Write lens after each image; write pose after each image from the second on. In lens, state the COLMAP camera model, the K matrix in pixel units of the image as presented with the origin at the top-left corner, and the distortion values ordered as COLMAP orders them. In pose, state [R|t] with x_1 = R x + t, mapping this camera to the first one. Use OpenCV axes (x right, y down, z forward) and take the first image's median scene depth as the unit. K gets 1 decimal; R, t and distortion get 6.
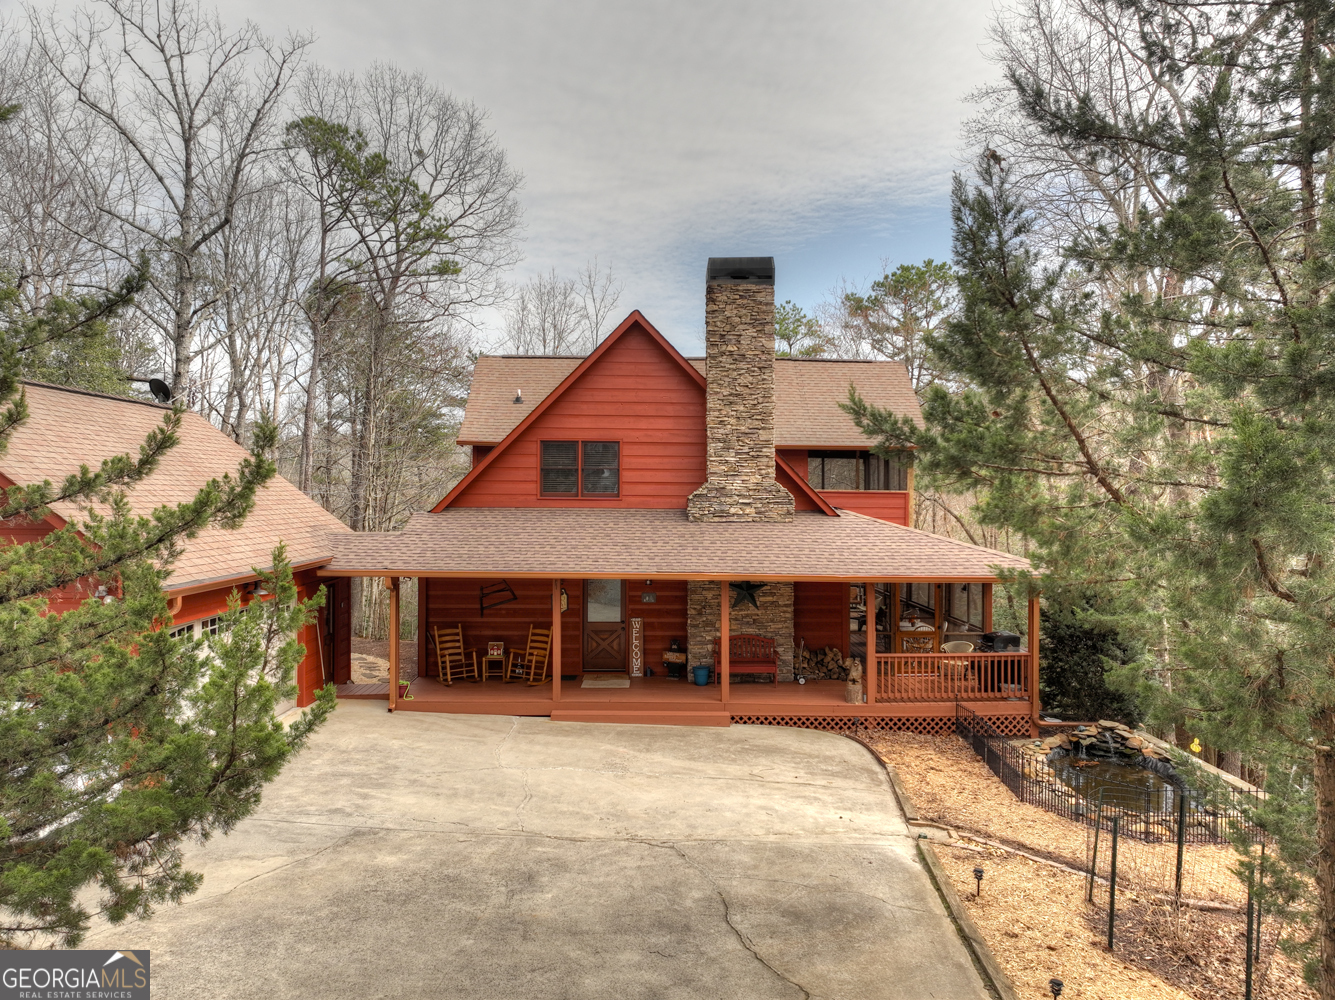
lens RADIAL K [[935.5, 0, 669.0], [0, 935.5, 502.7], [0, 0, 1]] dist [0.009312, -0.002975]
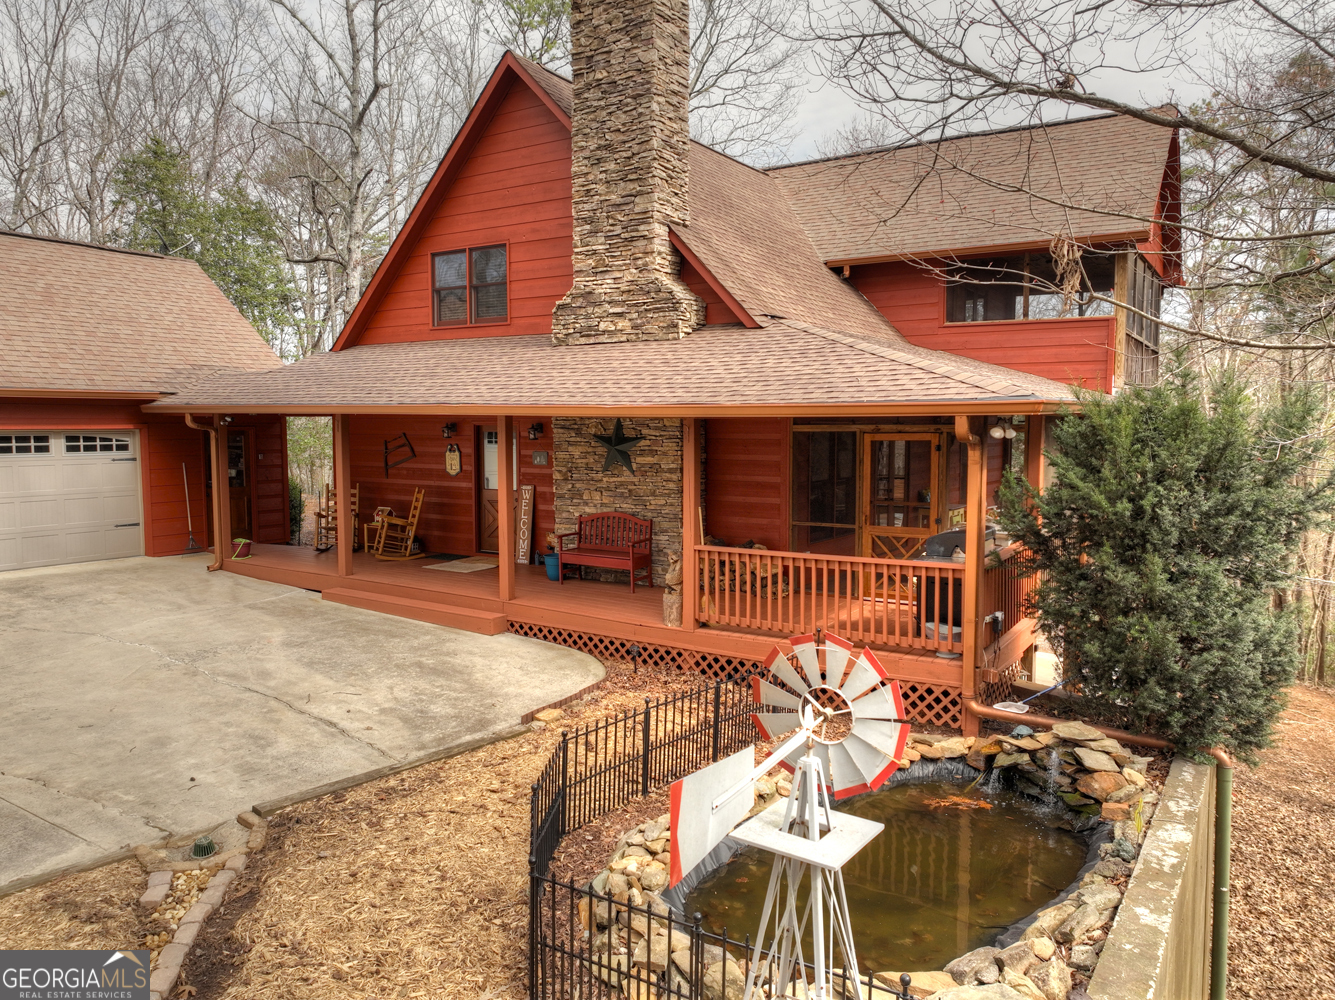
lens RADIAL K [[935.5, 0, 667.6], [0, 935.5, 498.6], [0, 0, 1]] dist [0.009312, -0.002975]
pose [[0.828594, 0.042485, -0.558236, 0.484711], [-0.003921, 0.997532, 0.070097, 0.084457], [0.559836, -0.055893, 0.826716, 0.468297]]
